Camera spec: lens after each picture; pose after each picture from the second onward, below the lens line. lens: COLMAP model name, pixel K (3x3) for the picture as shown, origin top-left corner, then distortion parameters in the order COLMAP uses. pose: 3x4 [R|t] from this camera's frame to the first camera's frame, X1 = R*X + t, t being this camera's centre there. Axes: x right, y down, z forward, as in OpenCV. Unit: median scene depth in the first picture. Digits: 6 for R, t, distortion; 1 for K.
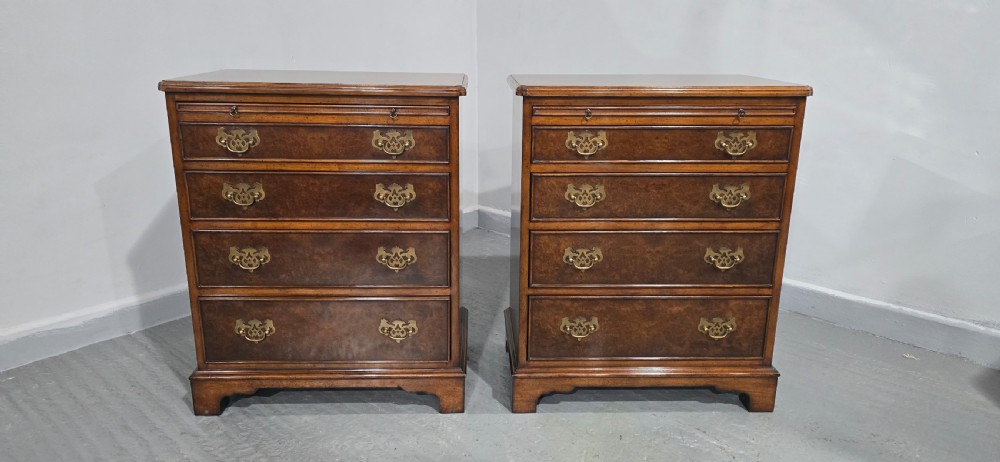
lens RADIAL K [[660.5, 0, 496.4], [0, 660.5, 219.8], [0, 0, 1]] dist [0.079910, -0.085564]
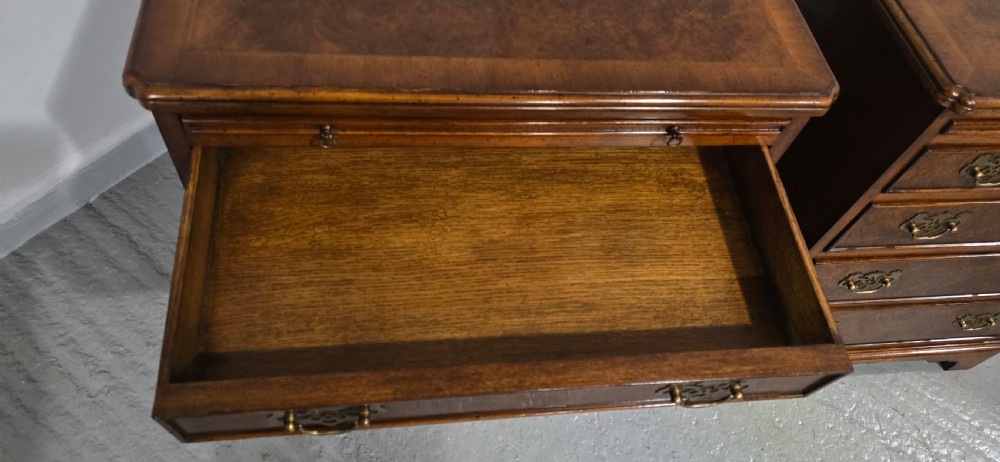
lens RADIAL K [[664.0, 0, 502.8], [0, 664.0, 230.4], [0, 0, 1]] dist [0.090550, -0.088169]
pose [[0.989244, -0.004717, 0.146200, -0.317882], [-0.091698, 0.758711, 0.644942, -0.372959], [-0.113966, -0.651411, 0.750117, 0.576911]]
